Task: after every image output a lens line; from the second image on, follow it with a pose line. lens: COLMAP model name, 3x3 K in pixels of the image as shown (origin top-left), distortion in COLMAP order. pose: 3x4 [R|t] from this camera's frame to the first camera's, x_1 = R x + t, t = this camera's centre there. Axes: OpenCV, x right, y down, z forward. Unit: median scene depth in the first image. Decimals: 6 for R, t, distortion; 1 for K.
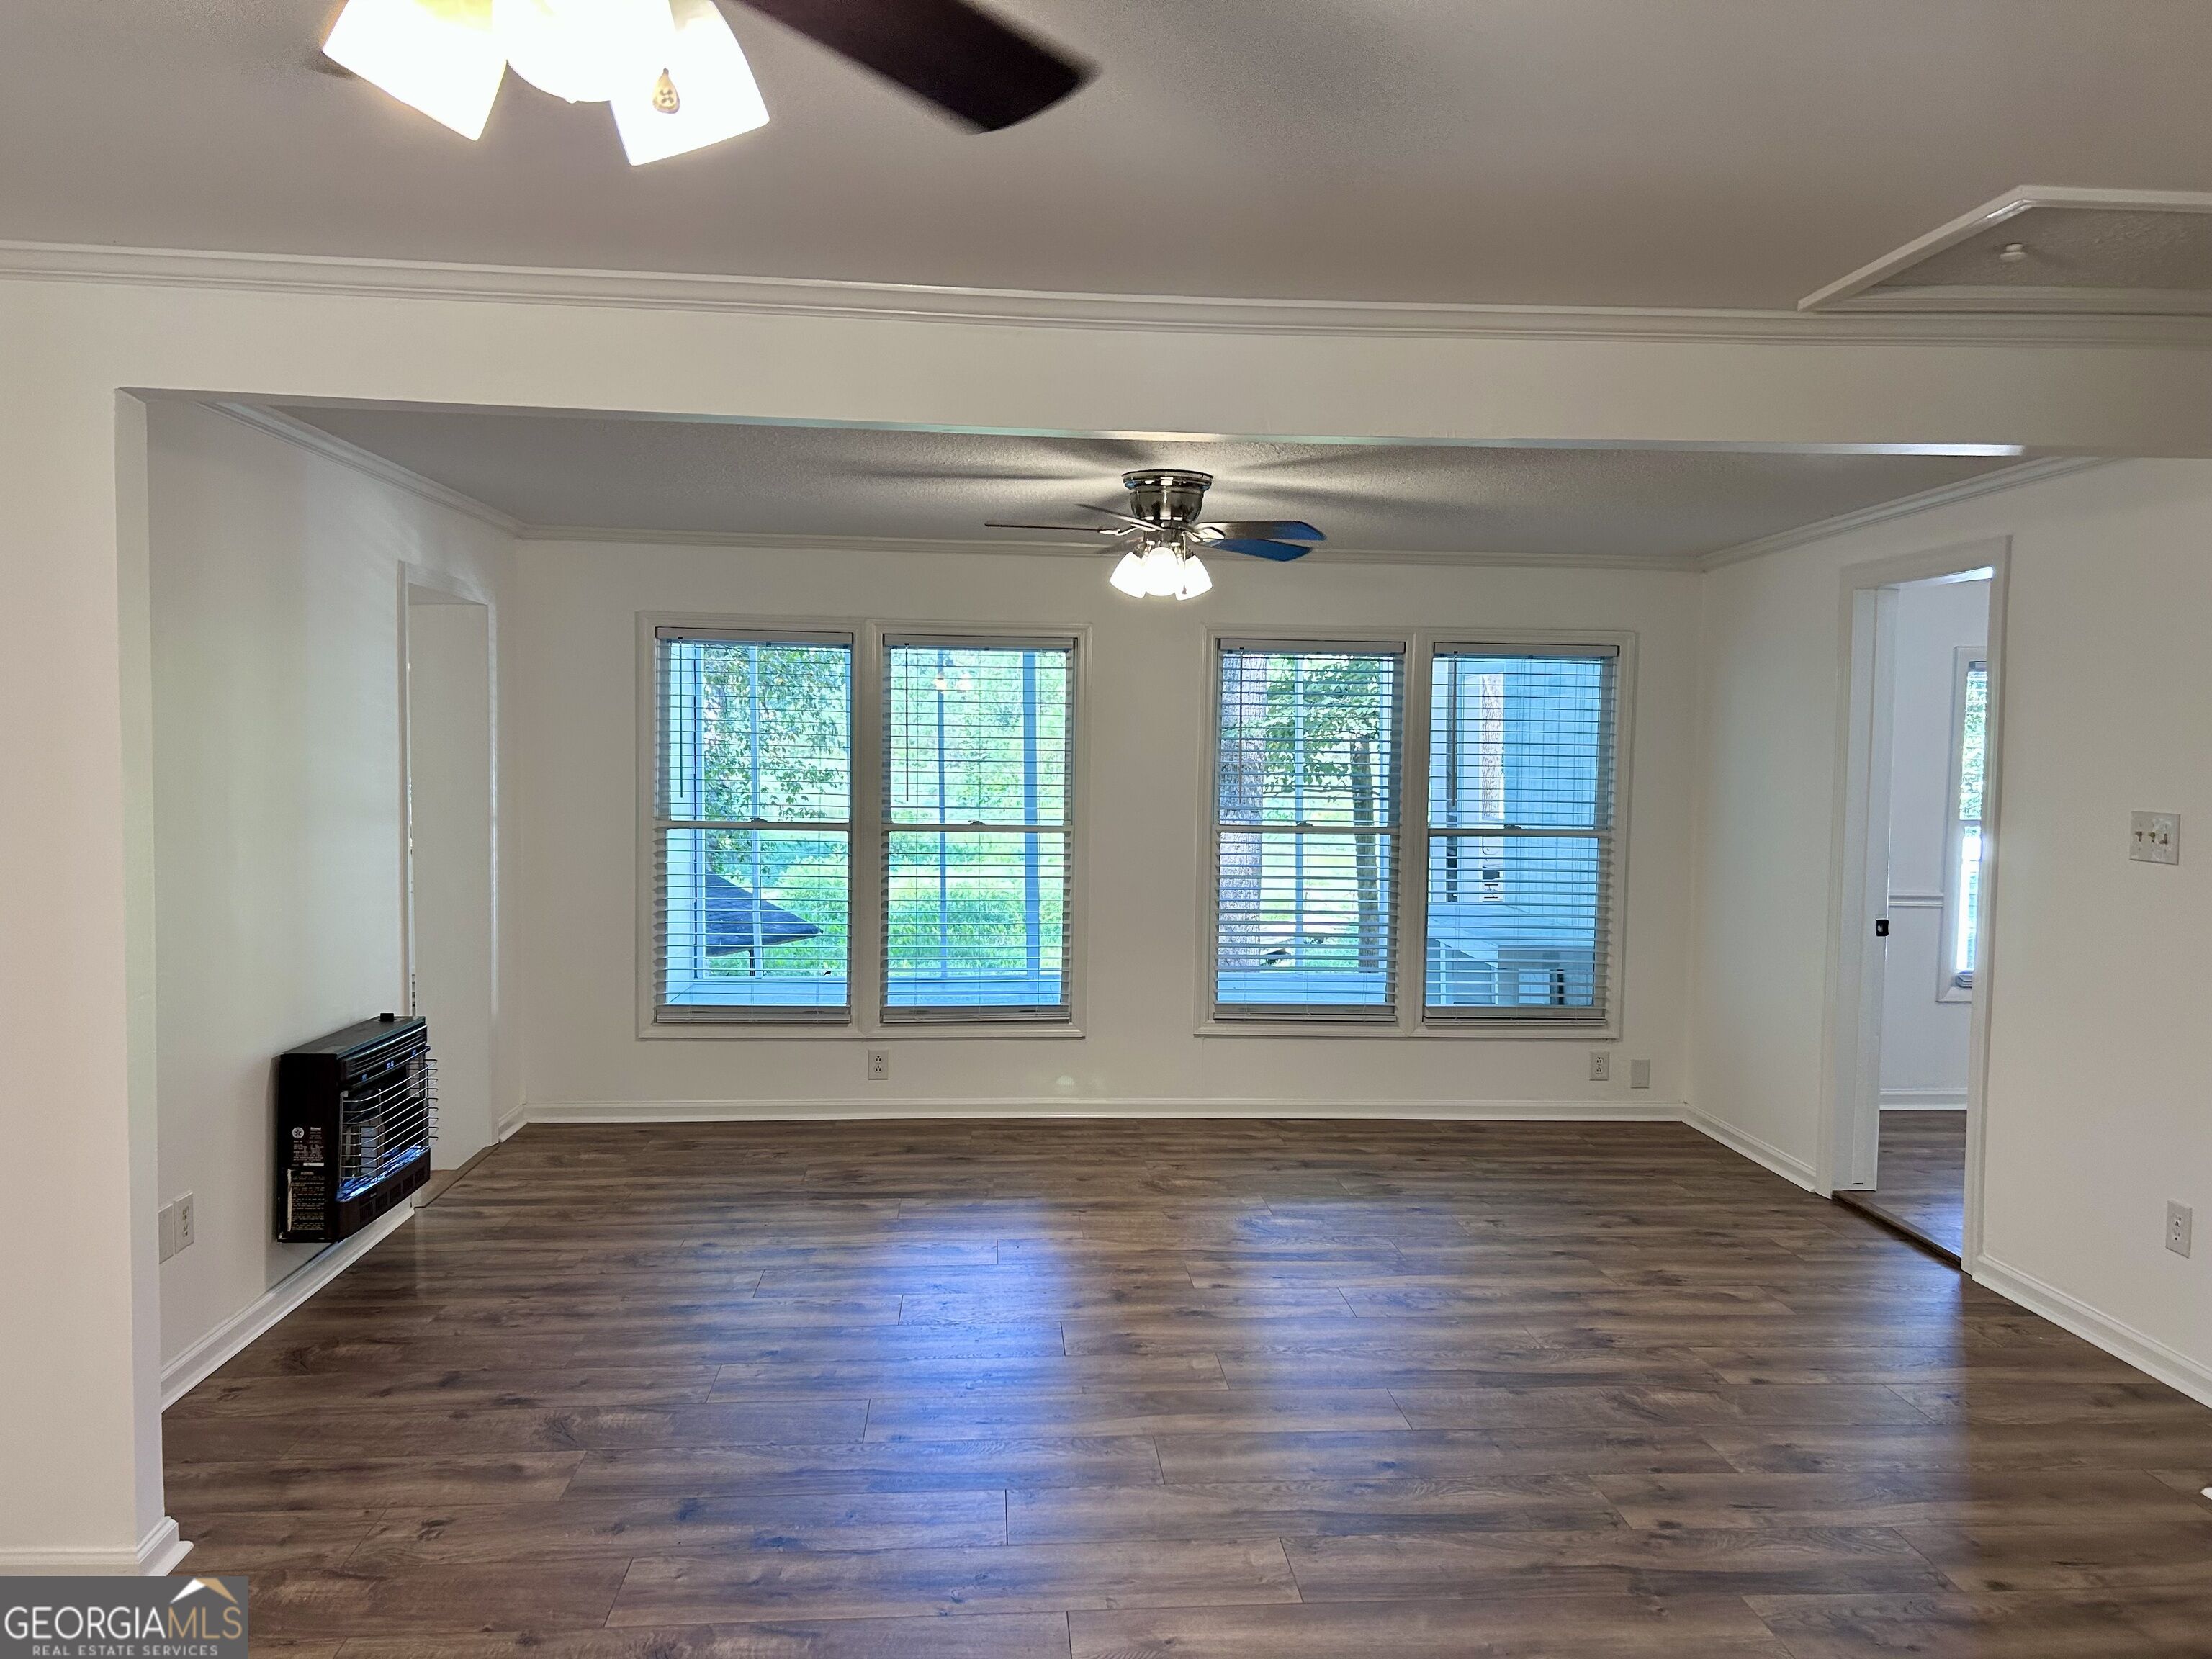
lens RADIAL K [[1665.7, 0, 1105.8], [0, 1665.7, 832.0], [0, 0, 1]] dist [0.048368, -0.047332]
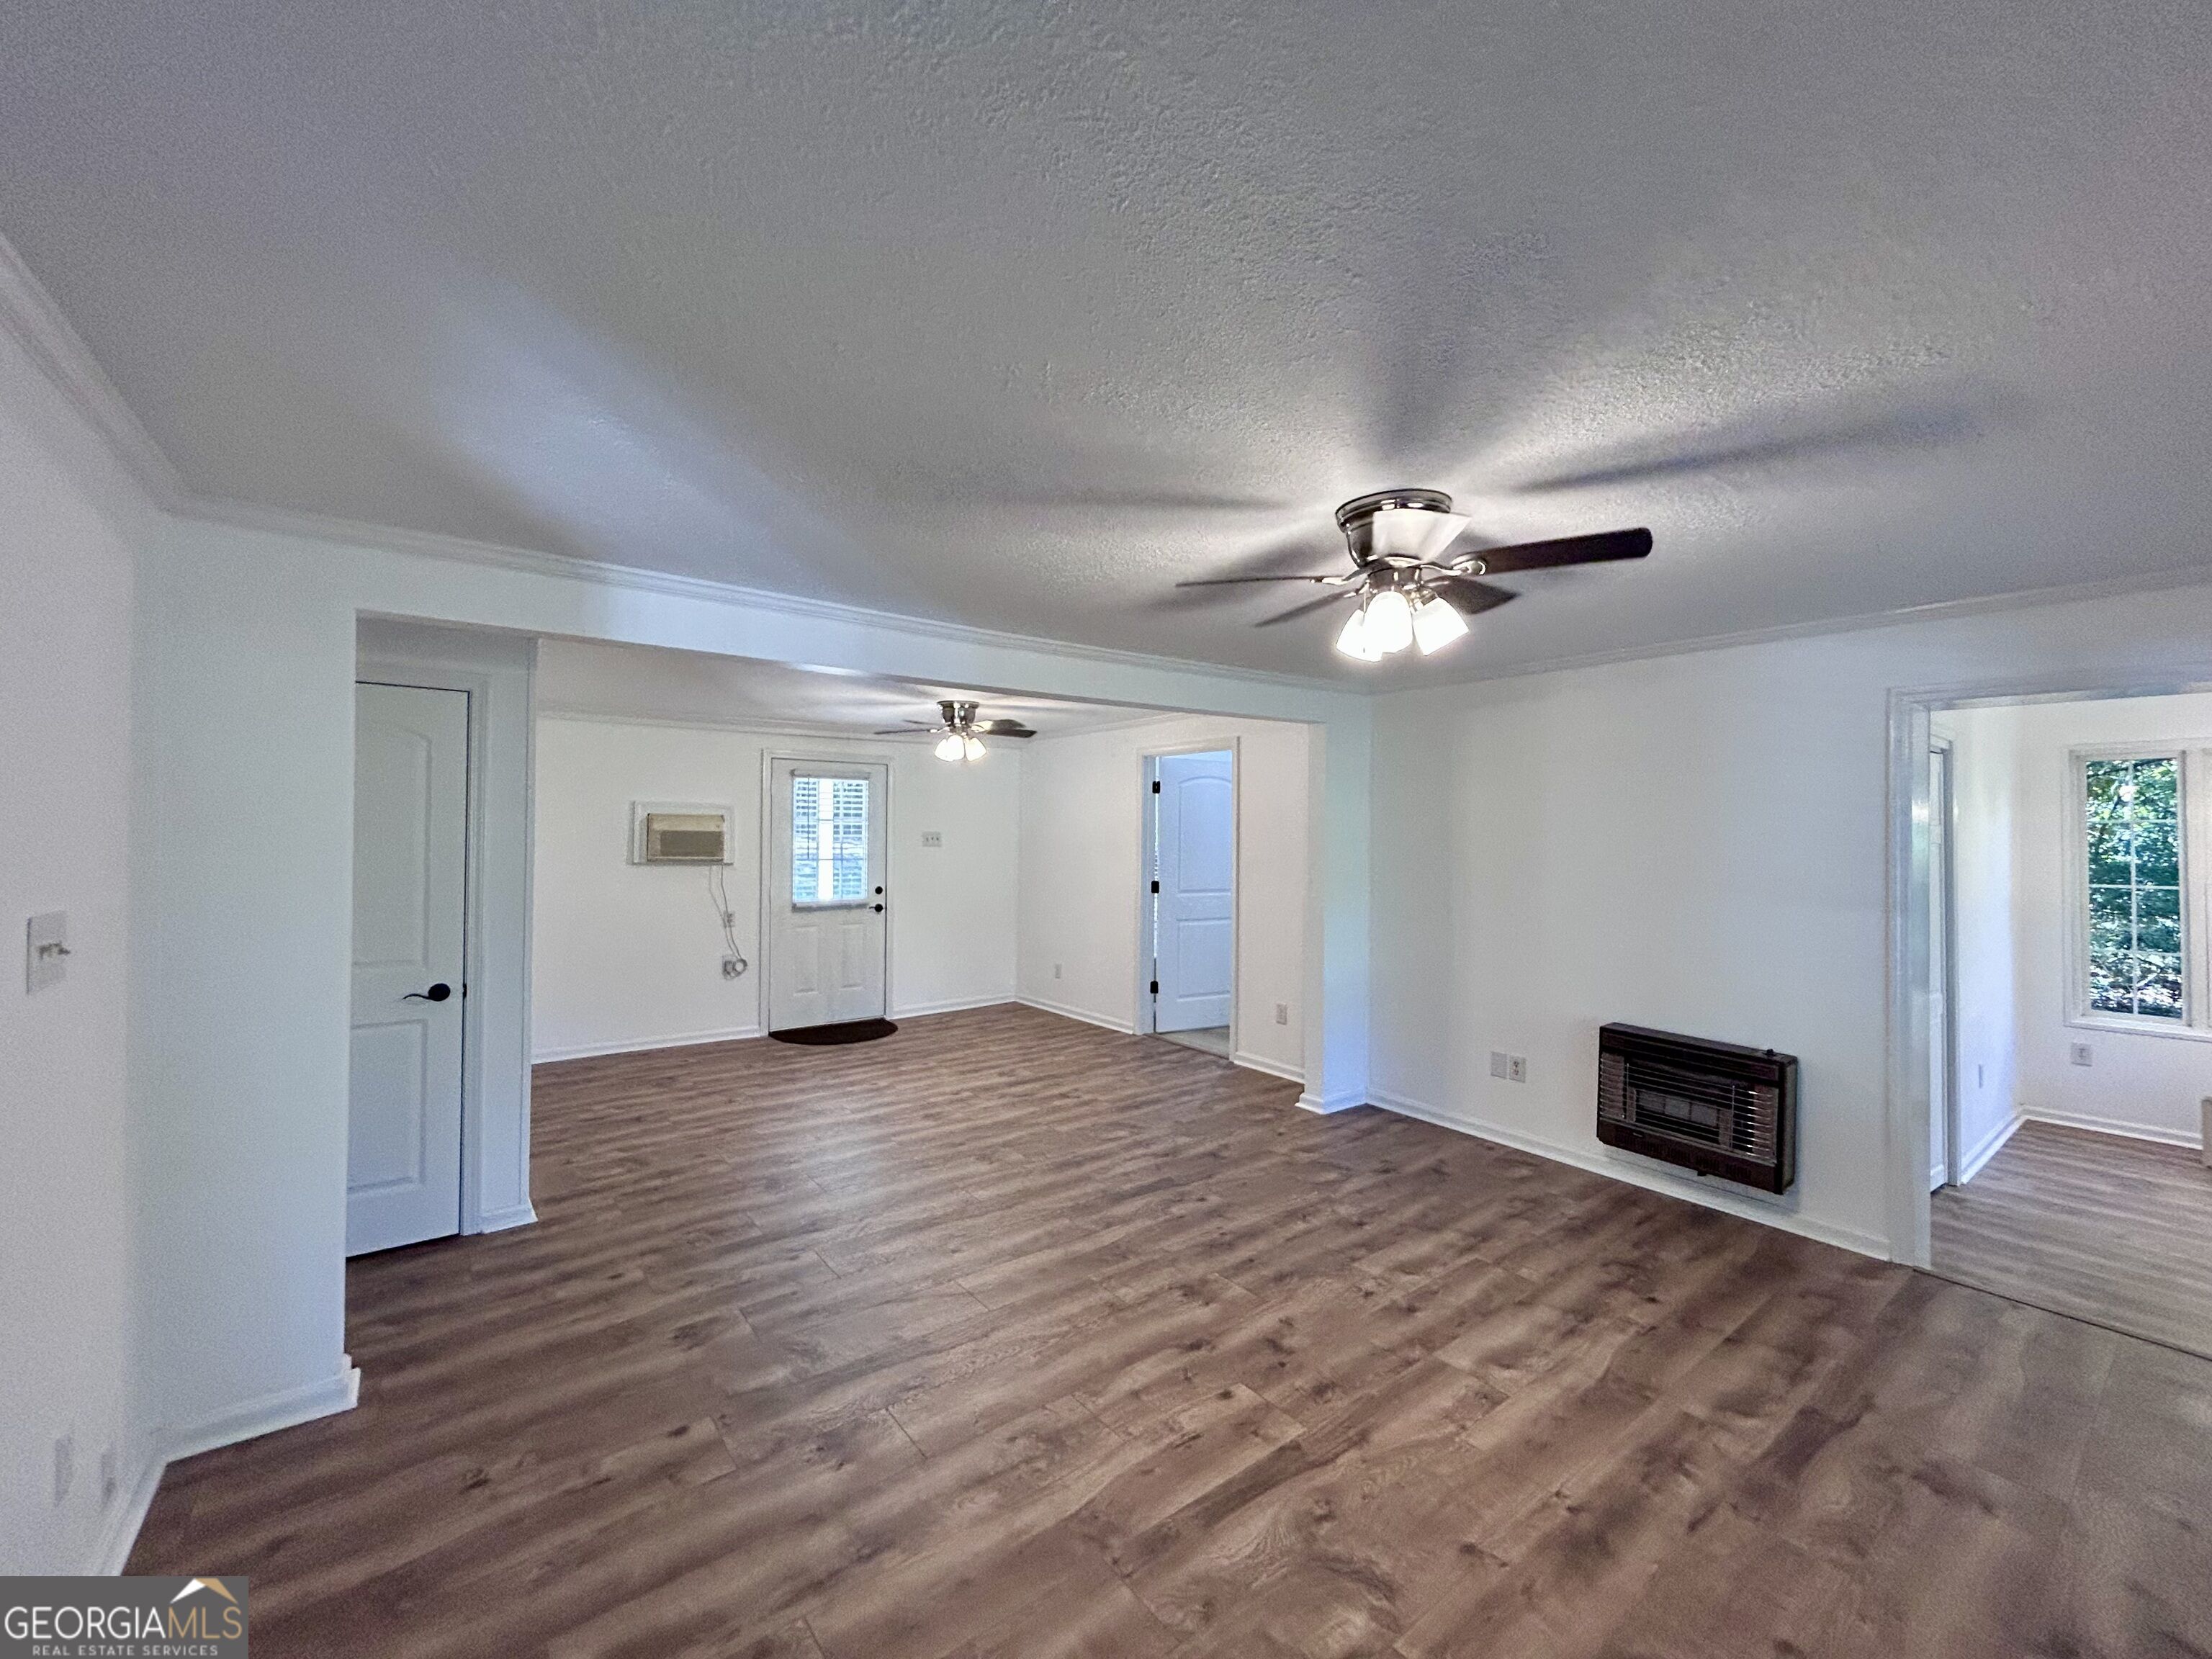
lens RADIAL K [[900.8, 0, 1101.6], [0, 900.8, 814.8], [0, 0, 1]] dist [-0.004834, 0.001997]
pose [[-0.835537, -0.022839, -0.548960, 0.379028], [-0.045953, 0.998540, 0.028399, -0.066533], [0.547510, 0.048954, -0.835366, 1.244266]]
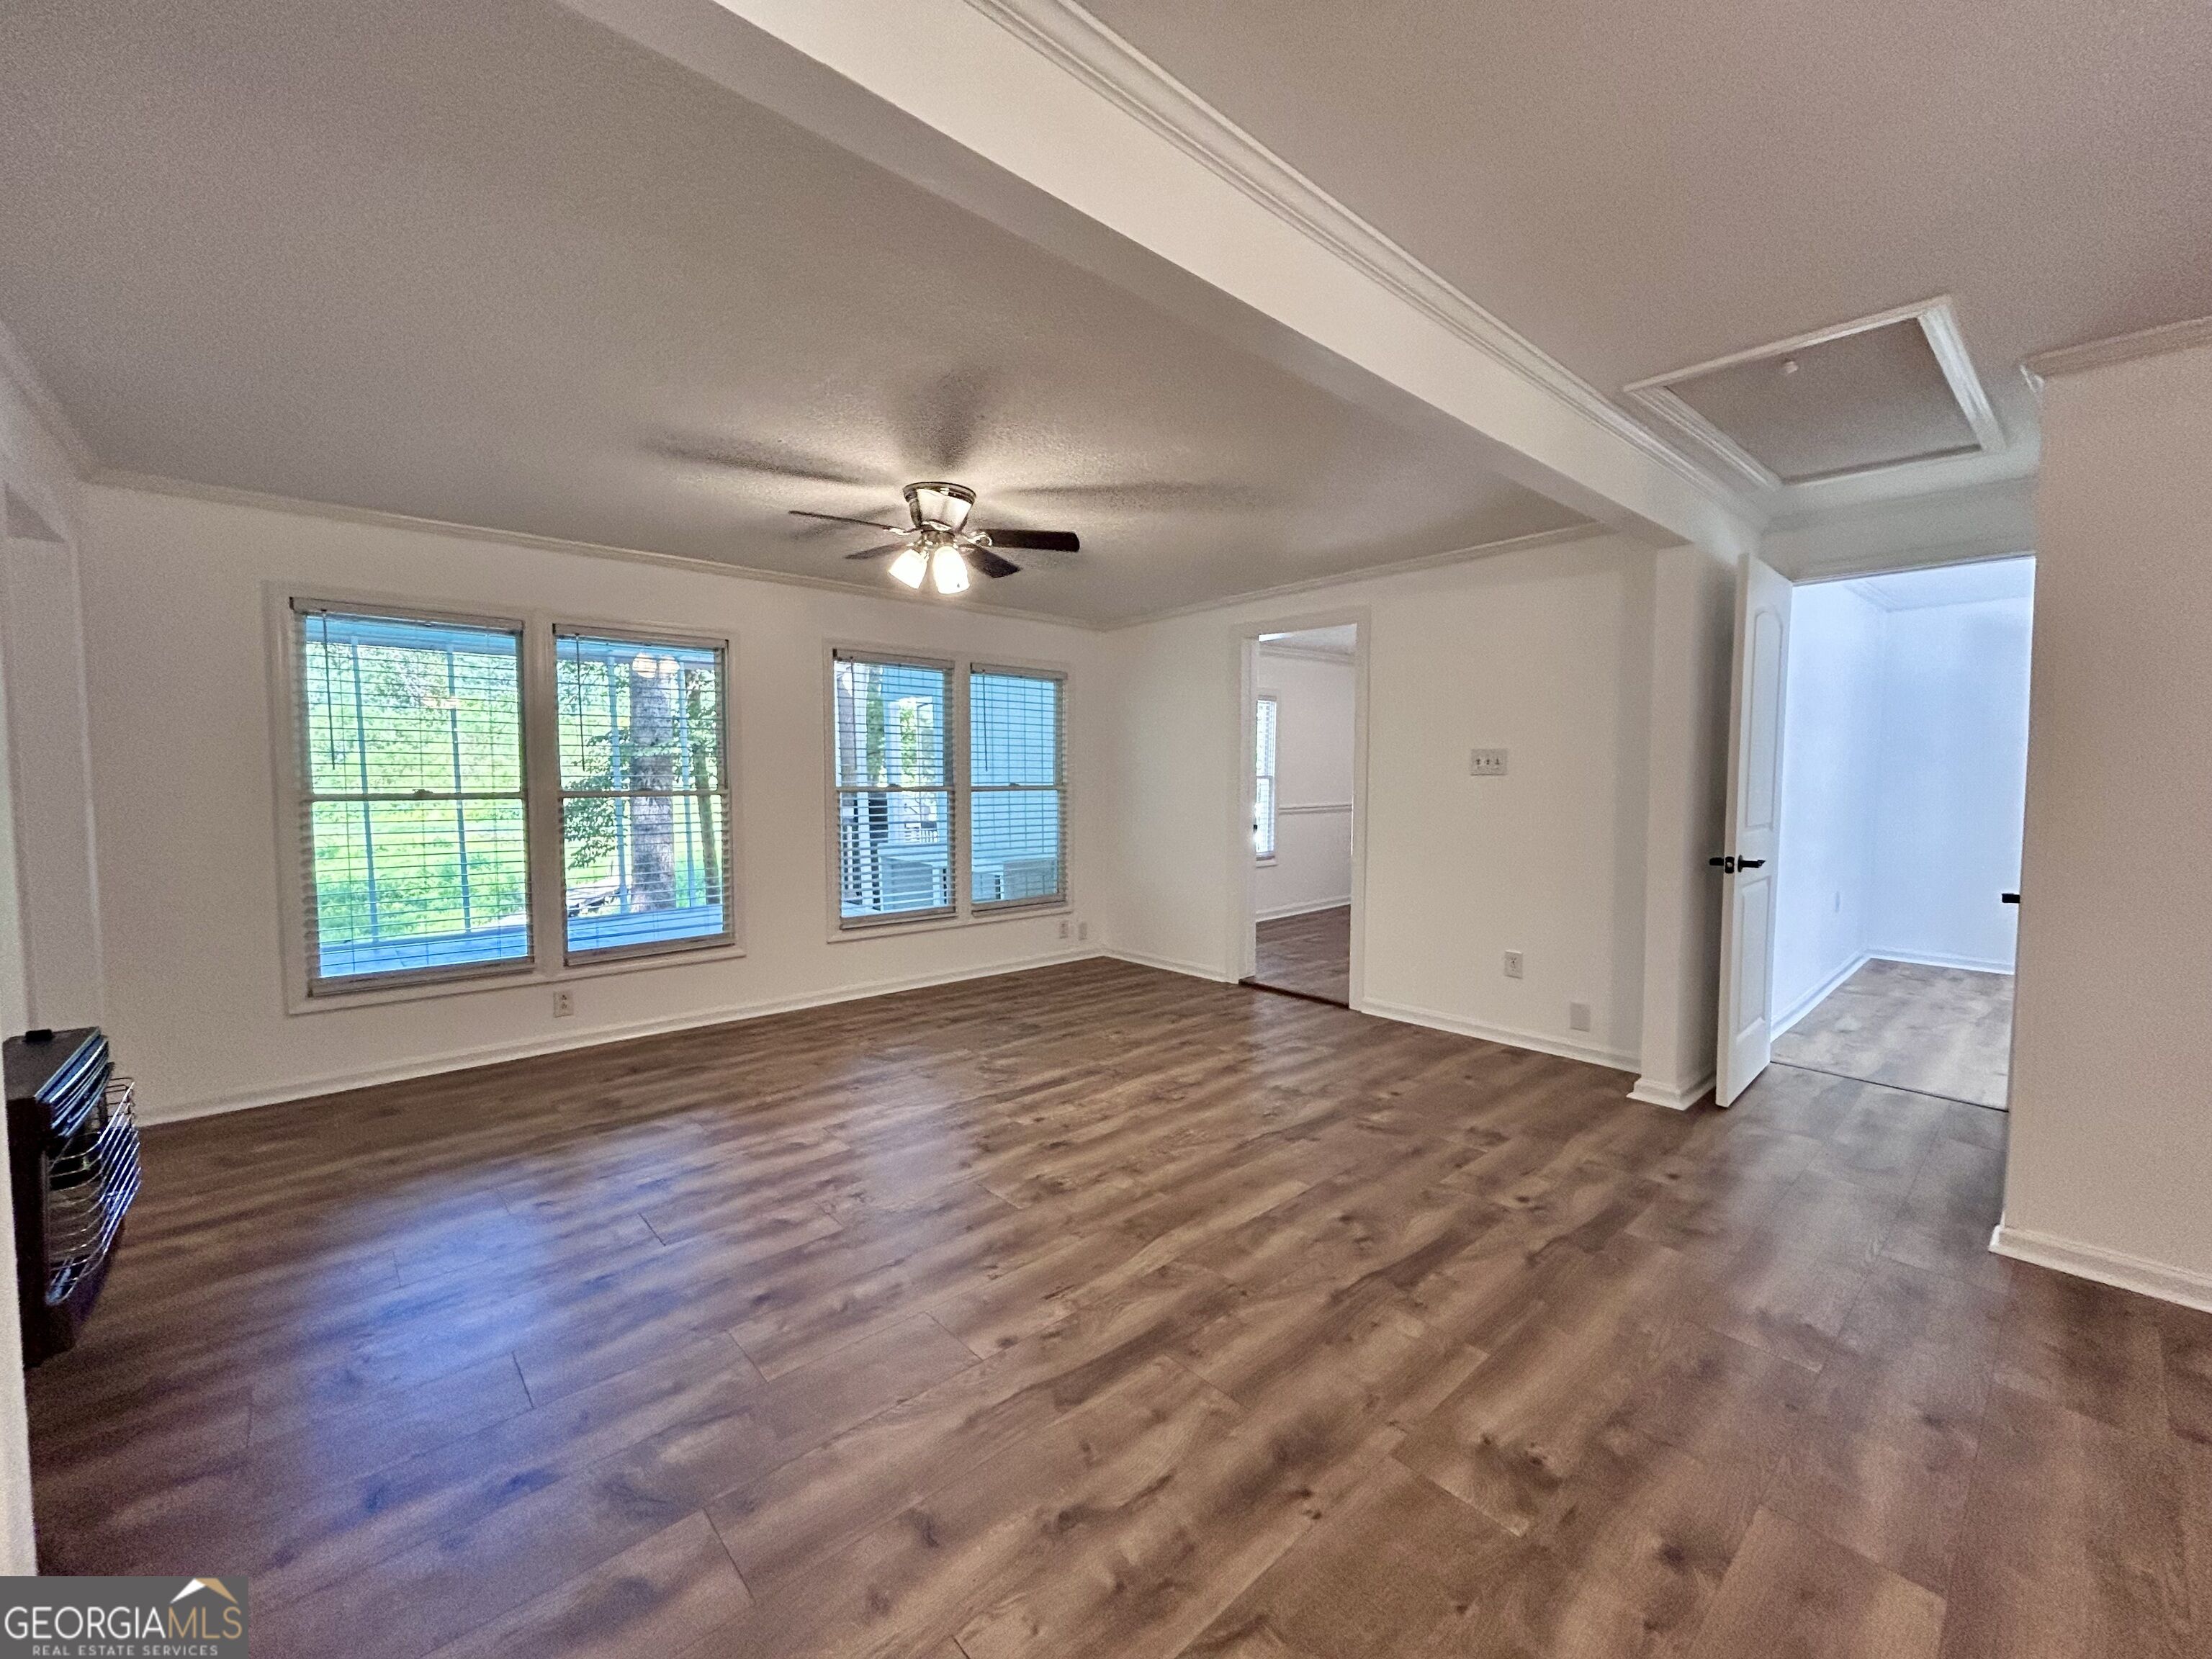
lens RADIAL K [[900.8, 0, 1101.0], [0, 900.8, 823.0], [0, 0, 1]] dist [-0.004834, 0.001997]
pose [[0.792615, -0.046802, 0.607924, -0.279188], [0.044064, 0.998839, 0.019446, 0.026859], [-0.608129, 0.011374, 0.793757, 0.372077]]
